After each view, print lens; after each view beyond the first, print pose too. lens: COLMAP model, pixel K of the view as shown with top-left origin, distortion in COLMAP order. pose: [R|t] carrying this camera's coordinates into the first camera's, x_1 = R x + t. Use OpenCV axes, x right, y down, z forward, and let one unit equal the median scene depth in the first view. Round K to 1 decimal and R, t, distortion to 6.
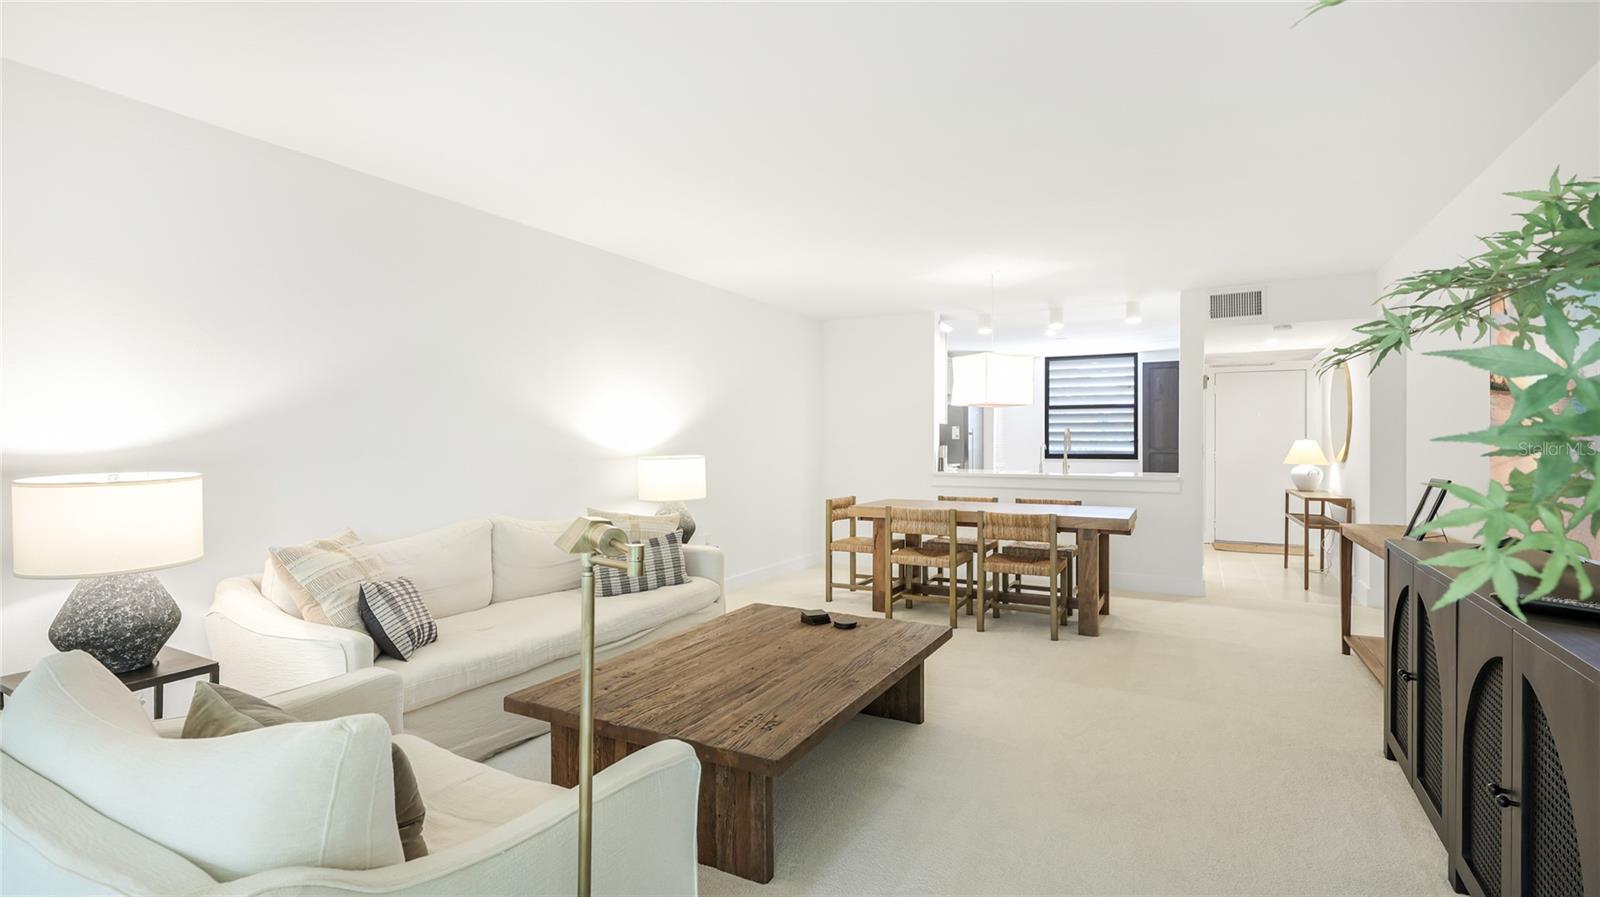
lens RADIAL K [[742.3, 0, 792.8], [0, 742.3, 450.3], [0, 0, 1]] dist [0.003930, 0.000079]
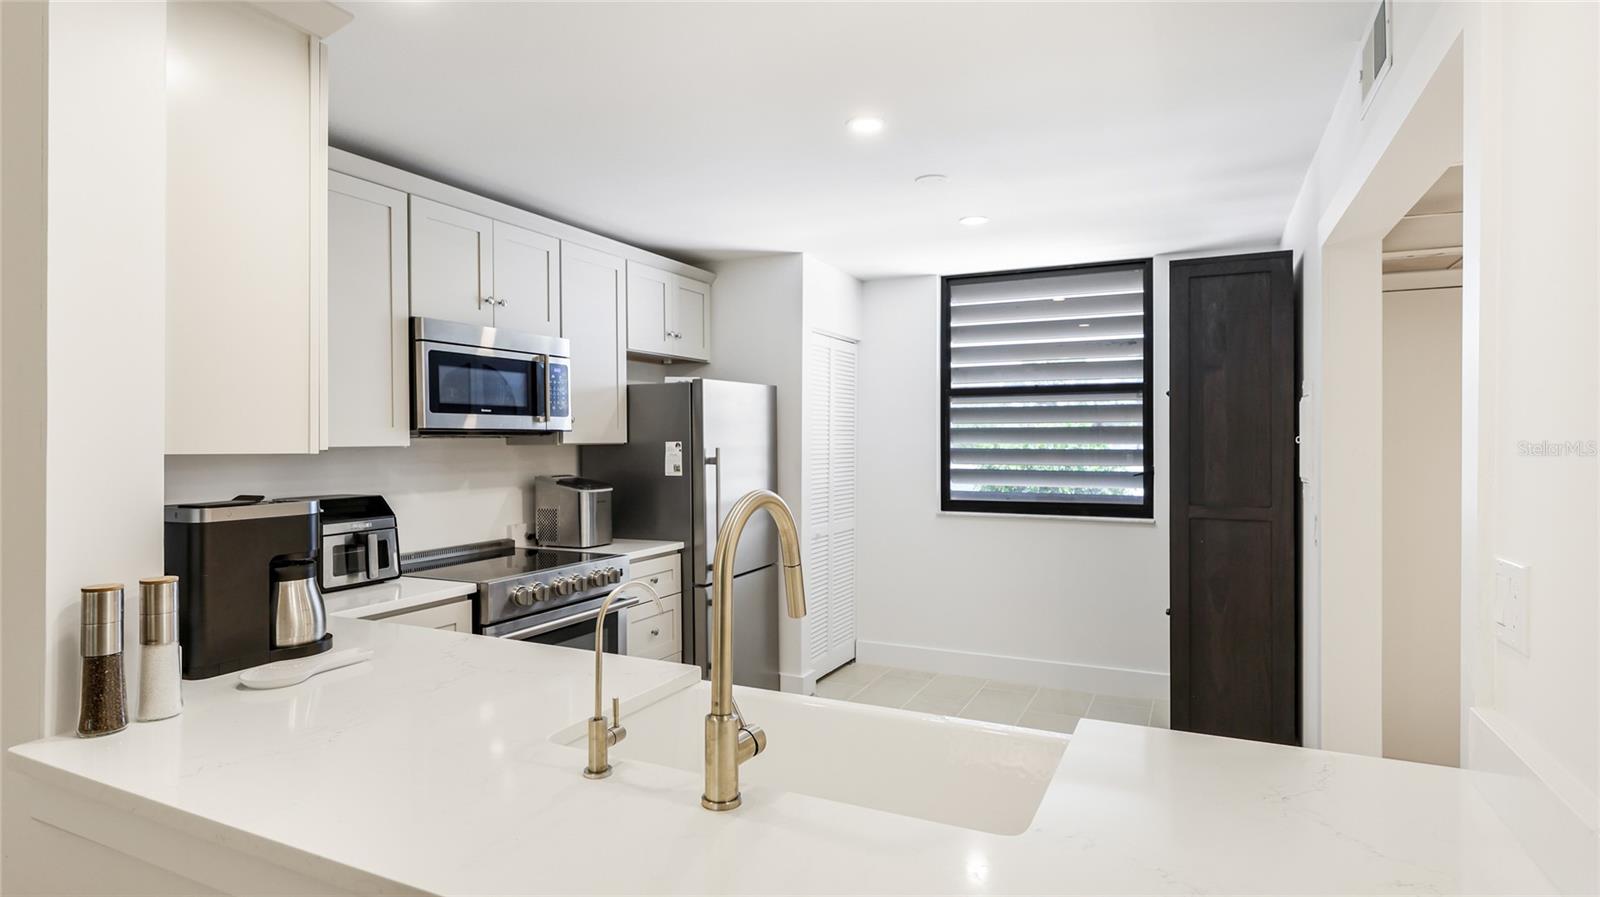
lens RADIAL K [[814.2, 0, 801.8], [0, 814.2, 450.0], [0, 0, 1]] dist [0.001019, 0.000074]
pose [[0.999138, -0.004996, 0.041222, 0.320674], [0.004924, 0.999986, 0.001841, -0.034704], [-0.041231, -0.001636, 0.999148, 0.710086]]
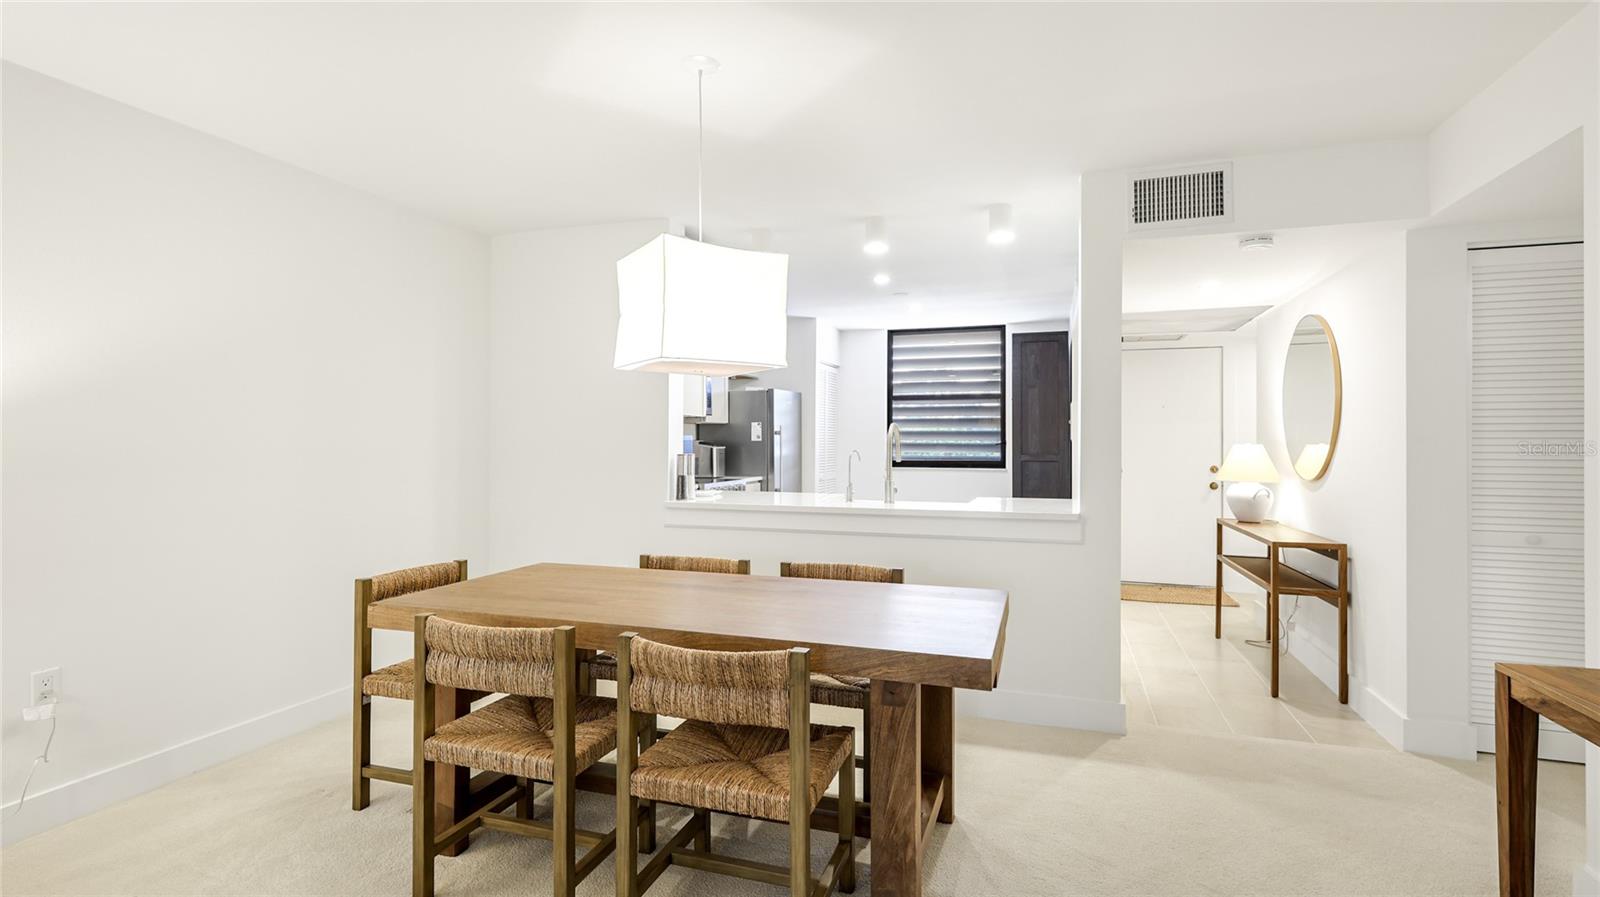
lens RADIAL K [[742.3, 0, 792.8], [0, 742.3, 450.3], [0, 0, 1]] dist [0.003930, 0.000079]
pose [[0.987348, -0.001497, 0.158559, 0.172654], [0.001462, 0.999999, 0.000336, -0.008428], [-0.158560, -0.000100, 0.987349, 0.379620]]
